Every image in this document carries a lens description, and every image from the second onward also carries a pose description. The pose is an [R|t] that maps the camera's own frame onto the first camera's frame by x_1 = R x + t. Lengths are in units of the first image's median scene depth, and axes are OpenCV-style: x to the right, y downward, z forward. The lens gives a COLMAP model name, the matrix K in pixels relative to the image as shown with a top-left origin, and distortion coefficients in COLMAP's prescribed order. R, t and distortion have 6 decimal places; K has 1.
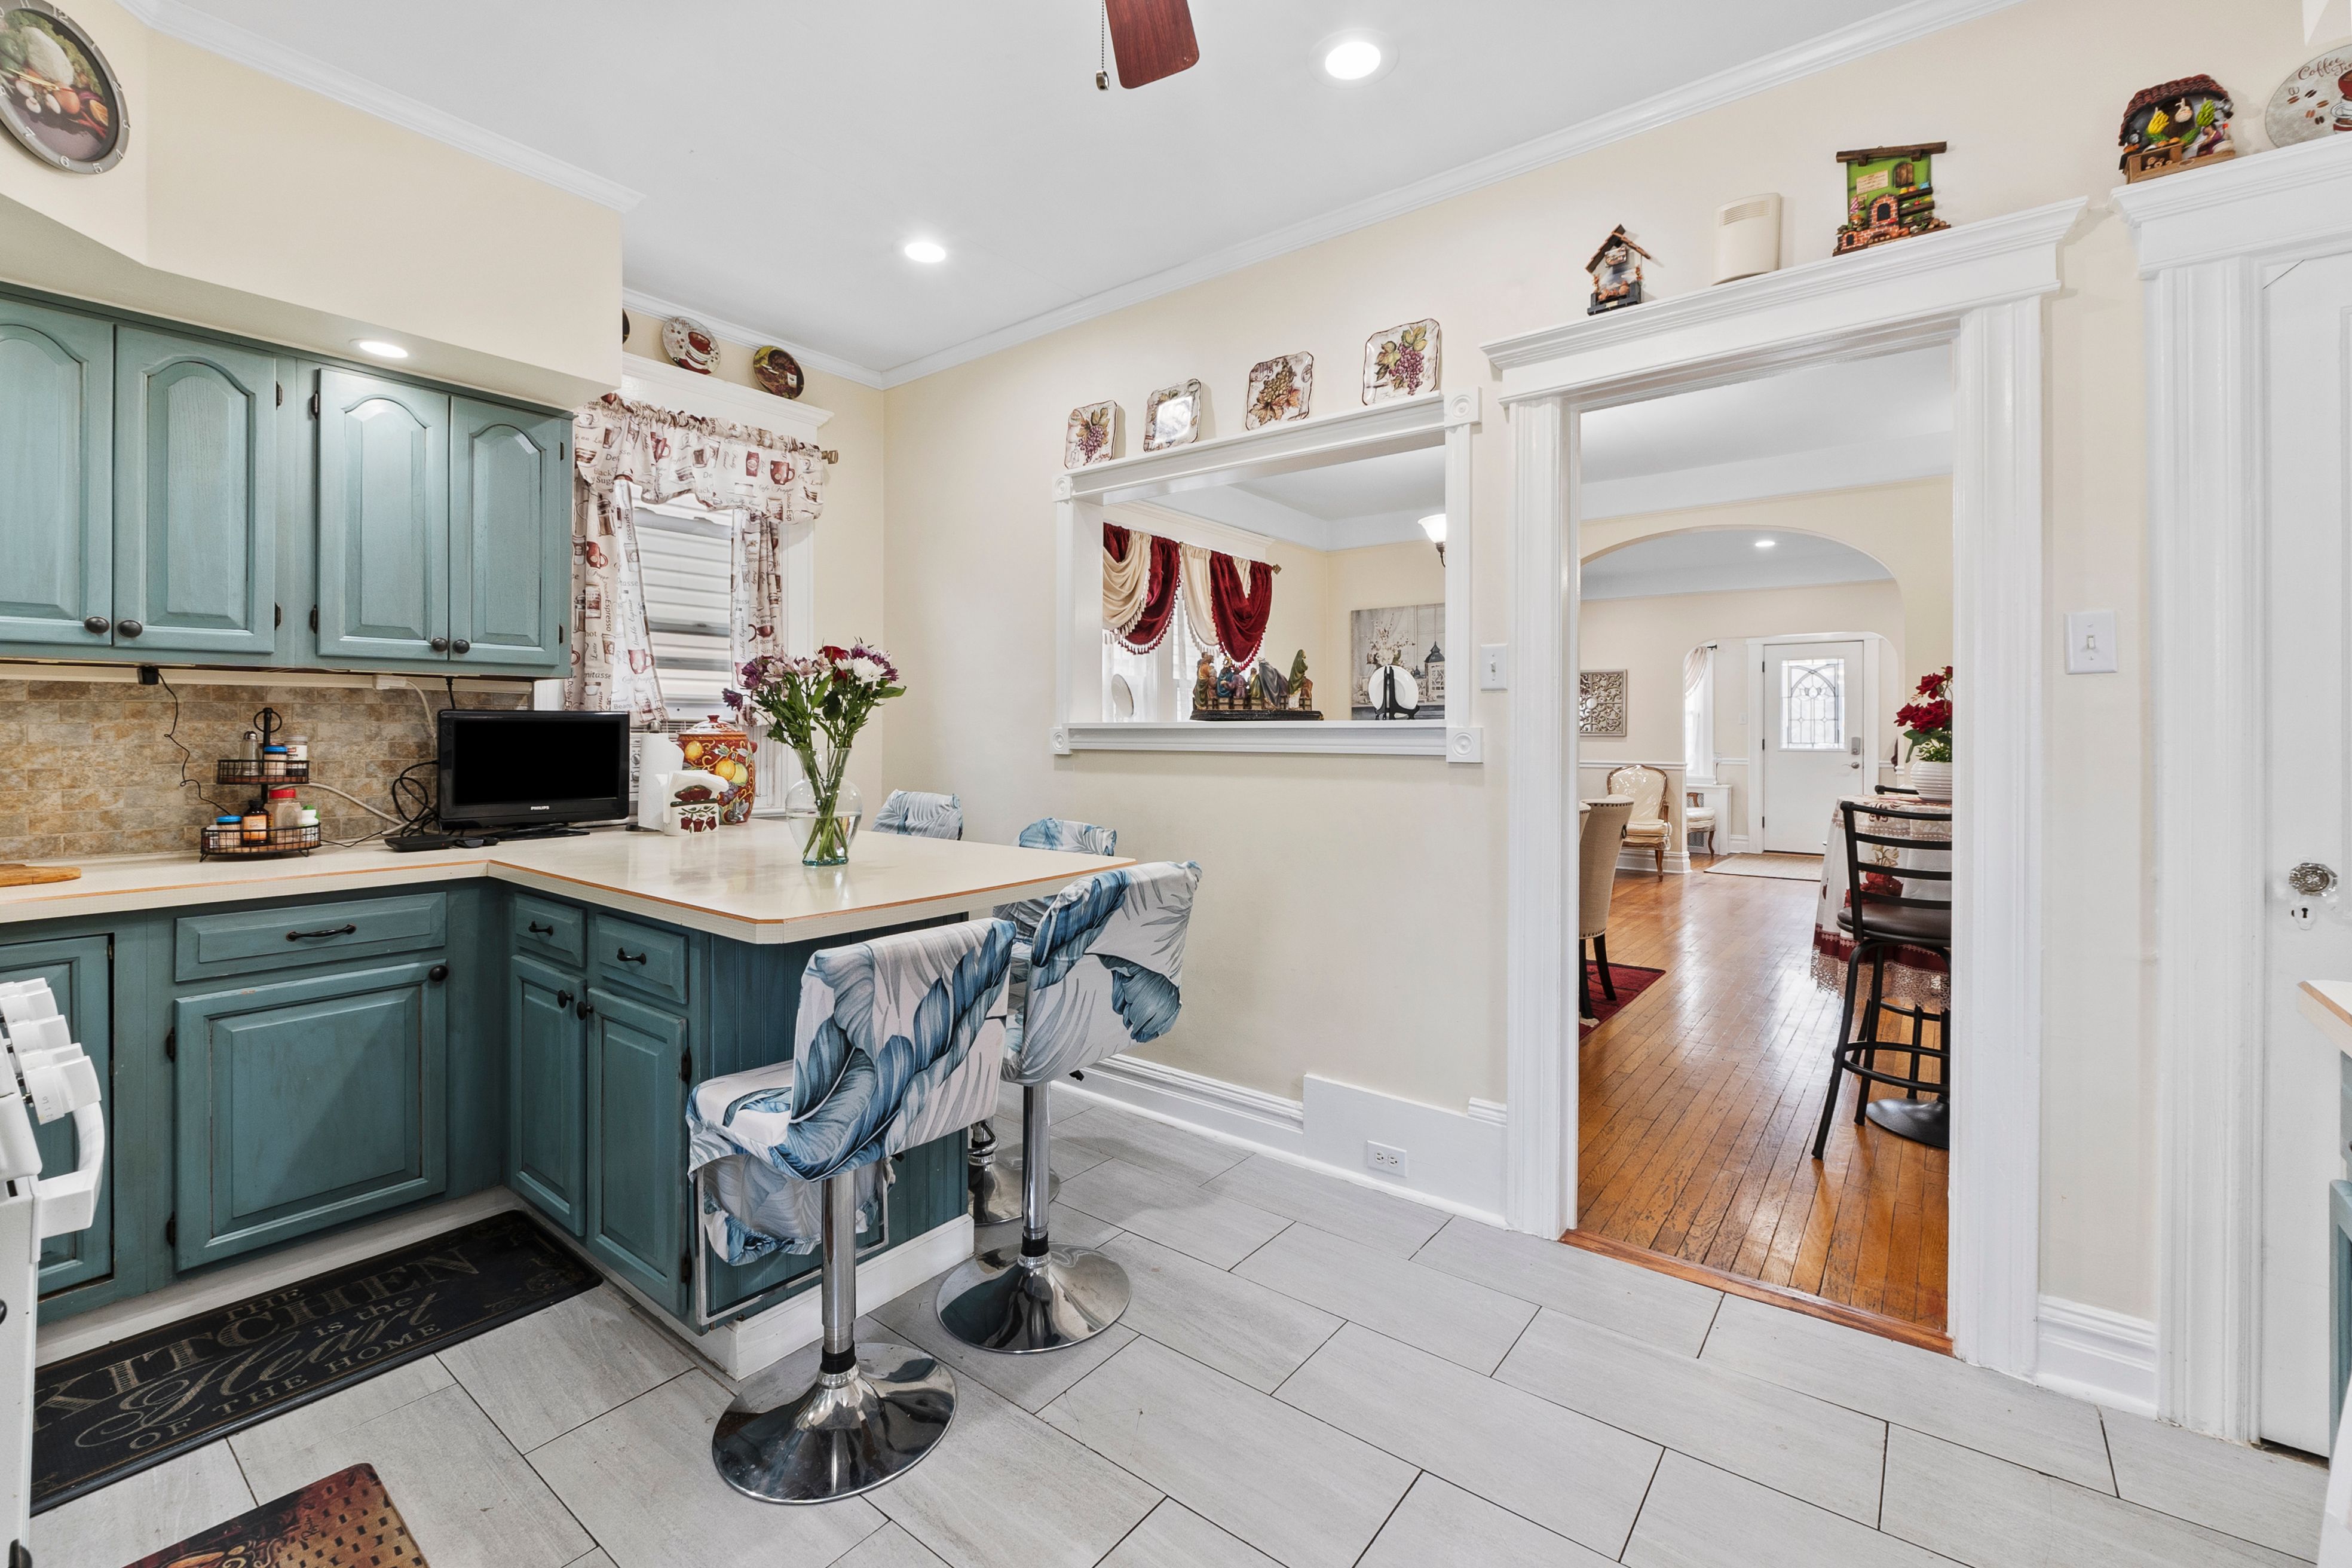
lens RADIAL K [[980.7, 0, 1187.9], [0, 980.7, 737.9], [0, 0, 1]] dist [-0.009813, 0.001286]
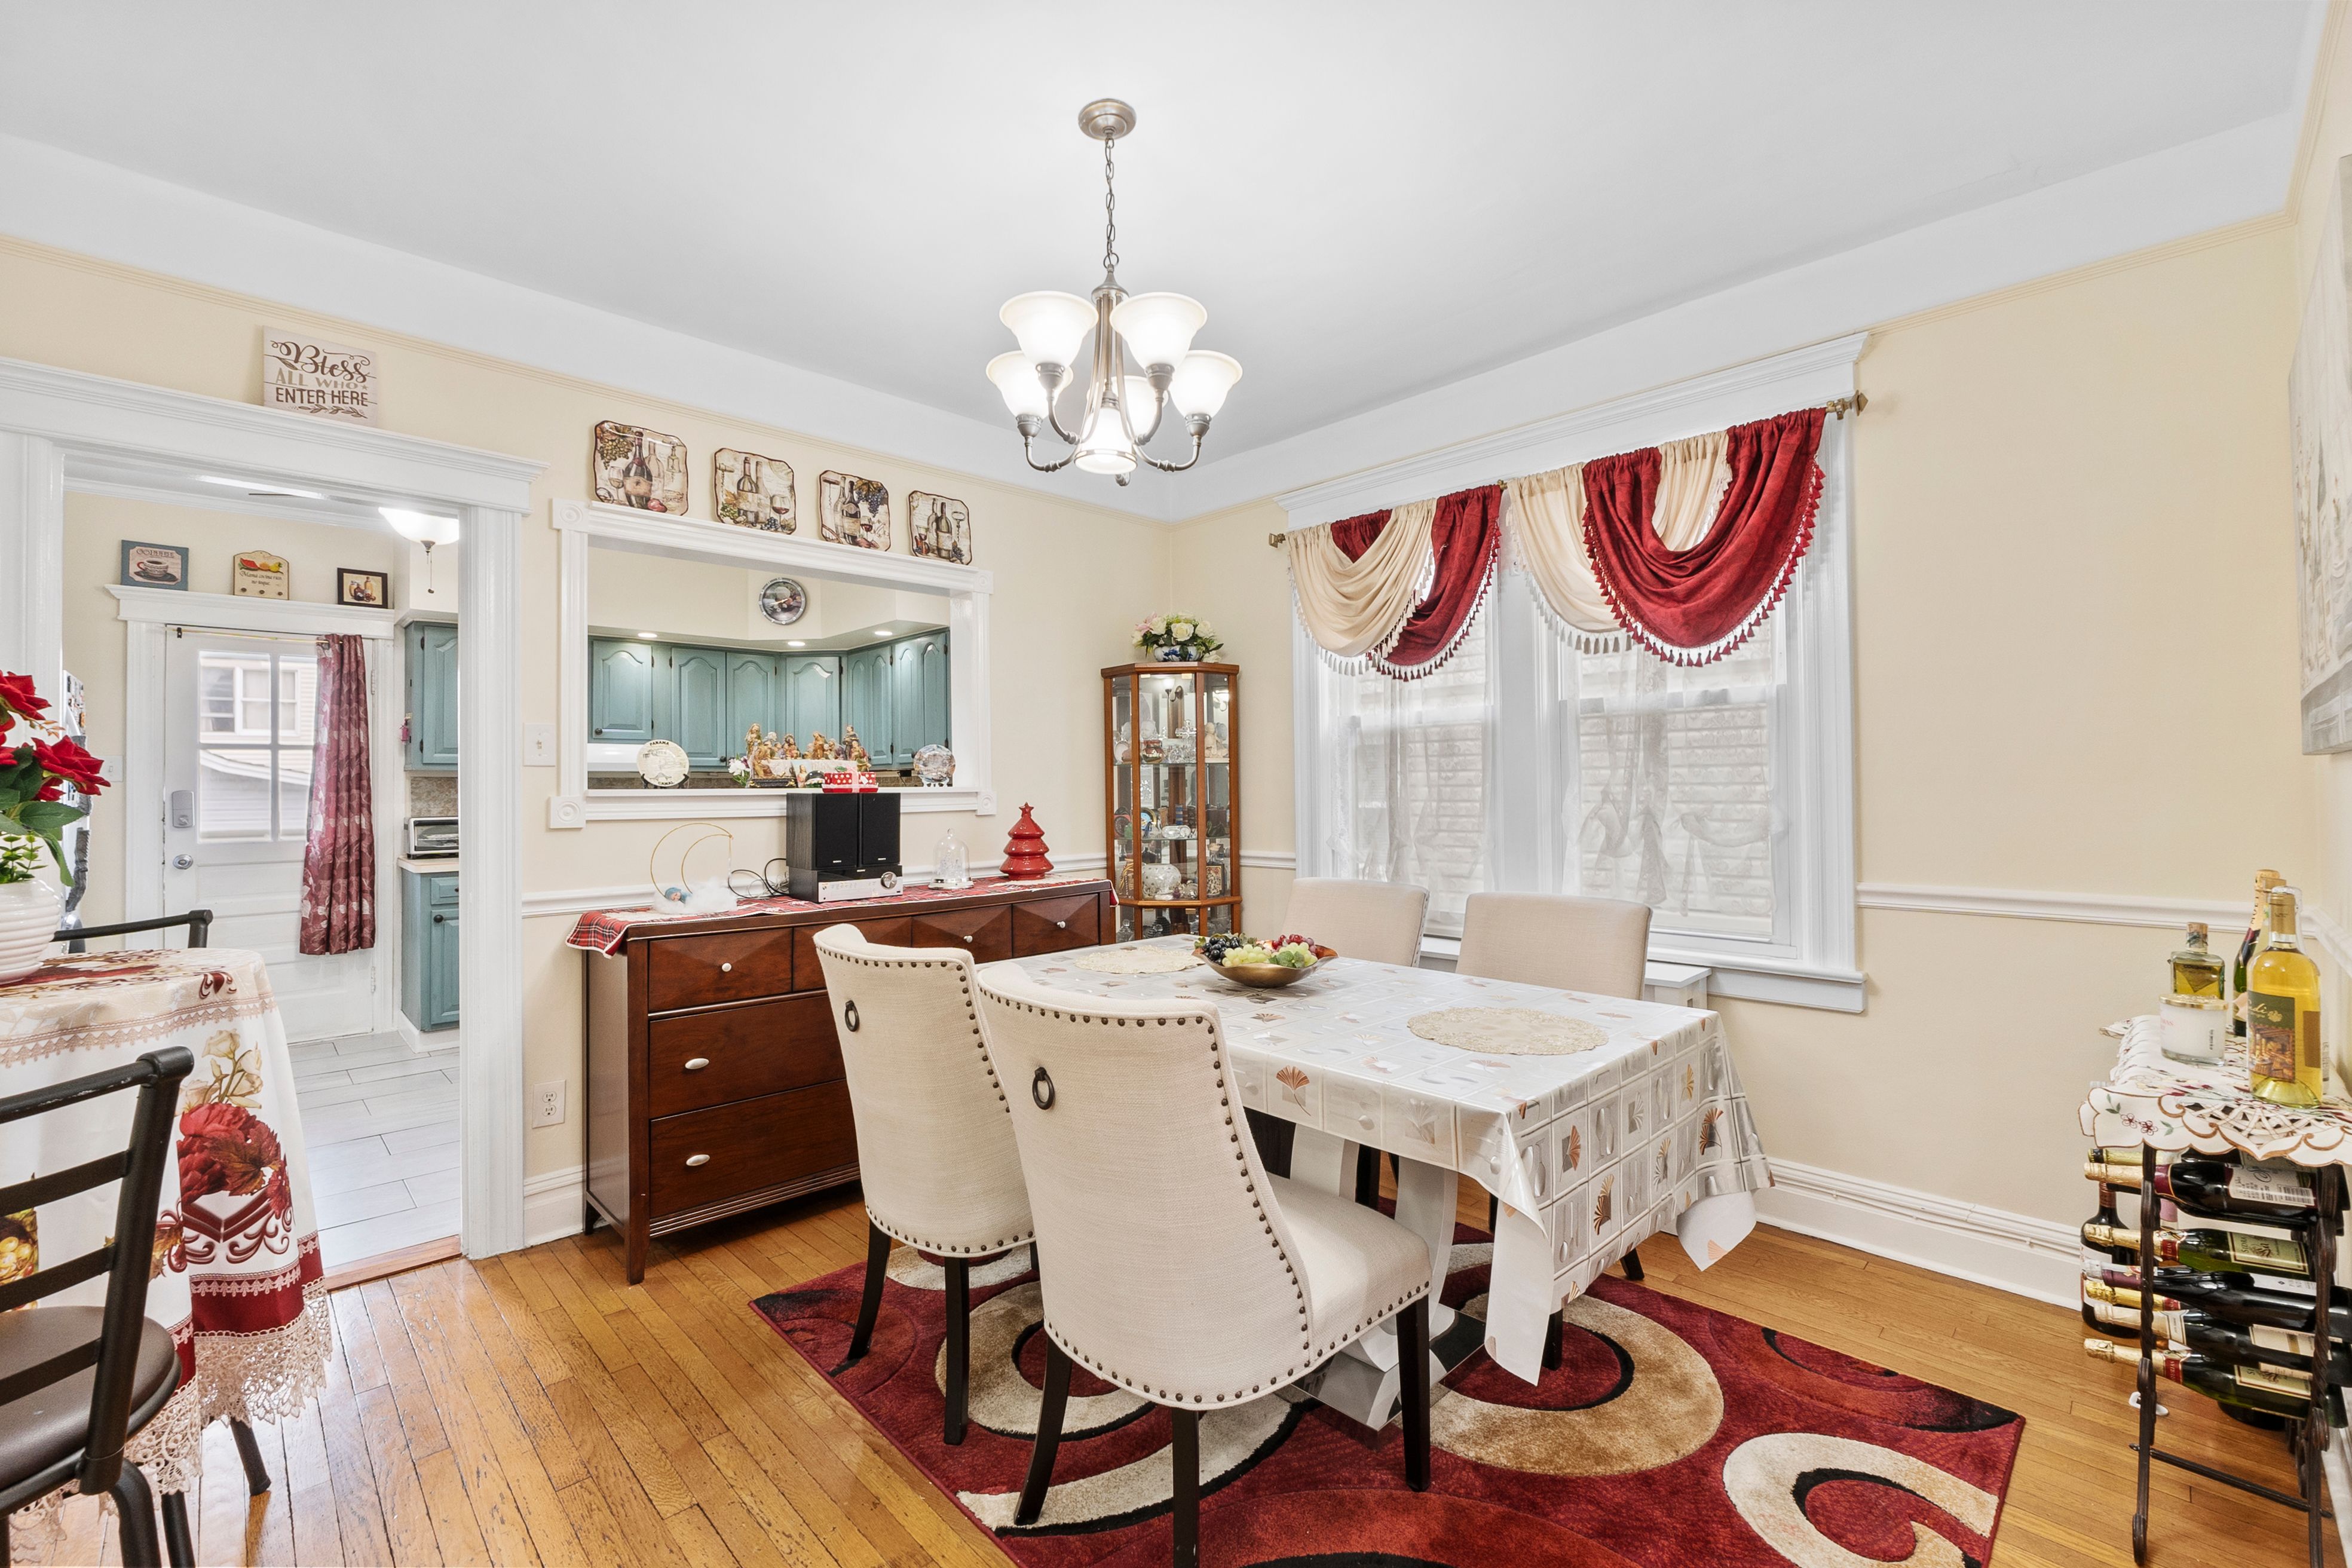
lens RADIAL K [[980.7, 0, 1172.9], [0, 980.7, 777.9], [0, 0, 1]] dist [-0.009813, 0.001286]
pose [[-0.130661, -0.010691, -0.991369, 1.392109], [0.003881, 0.999929, -0.011294, -0.017817], [0.991420, -0.005323, -0.130610, 1.972670]]
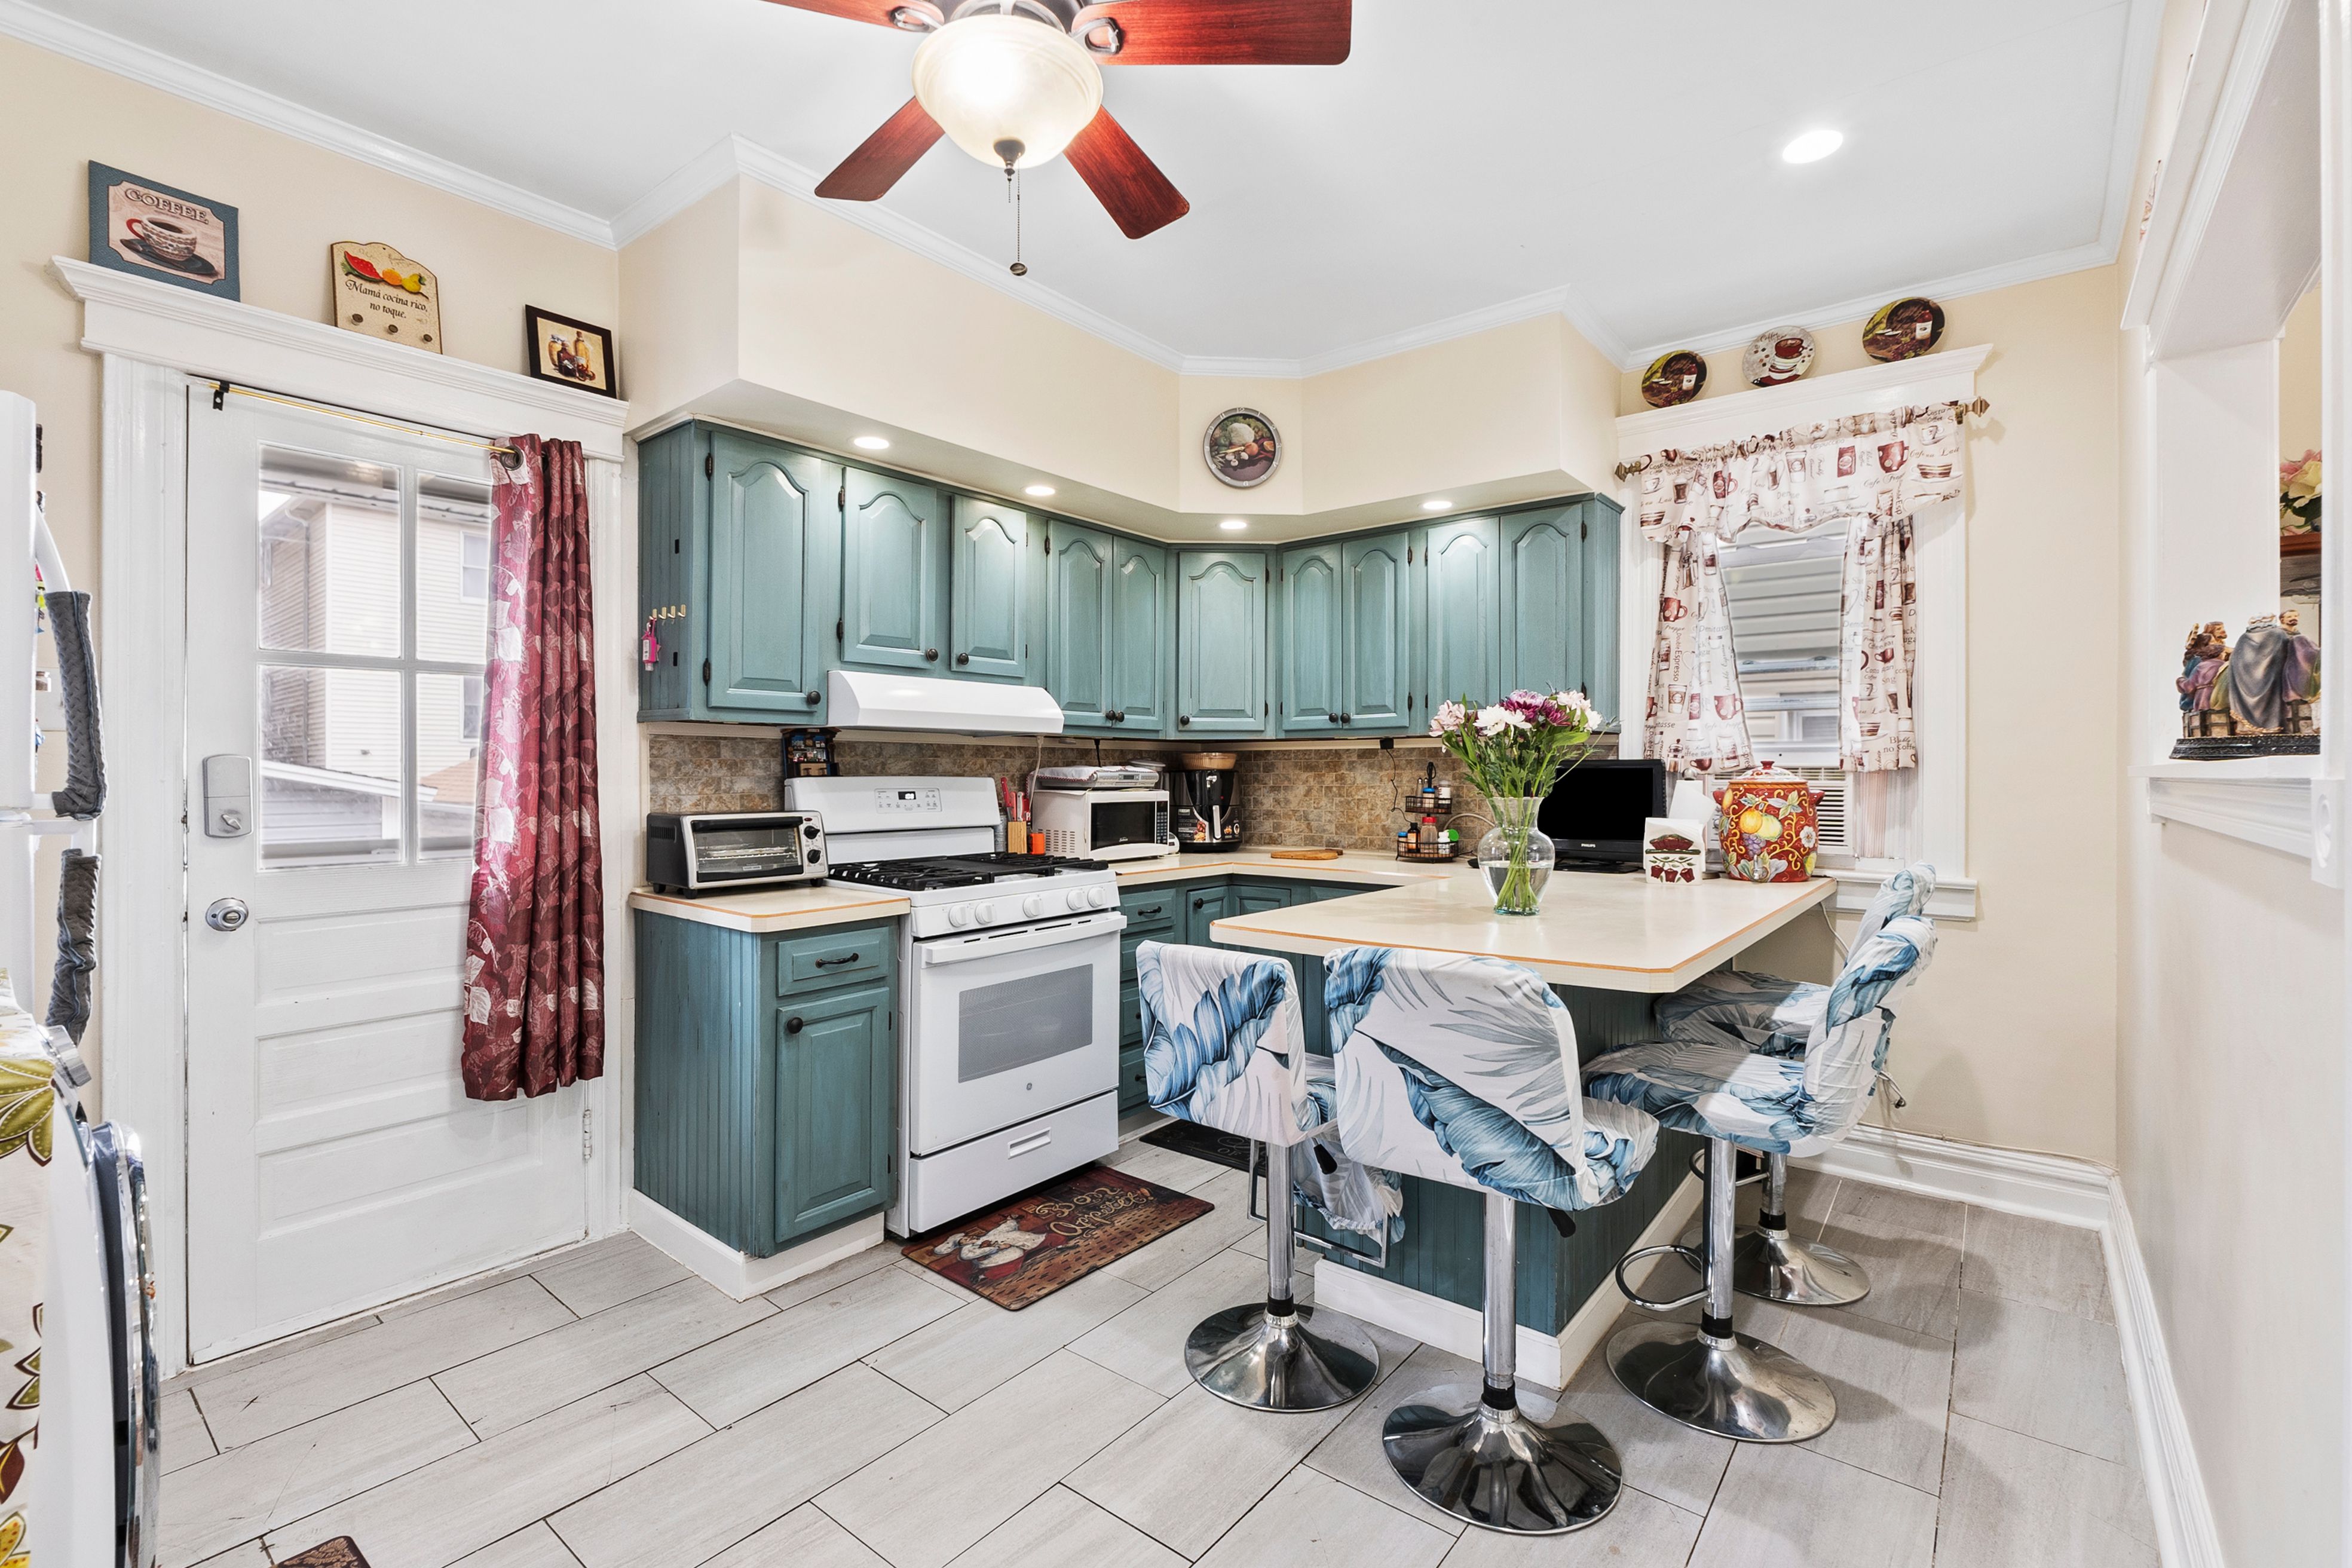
lens RADIAL K [[1029.6, 0, 1179.4], [0, 1029.6, 777.6], [0, 0, 1]] dist [-0.008784, -0.000455]
pose [[-0.009812, 0.004379, -0.999942, 0.624238], [-0.006789, 0.999967, 0.004446, -0.011180], [0.999929, 0.006833, -0.009782, 0.615583]]
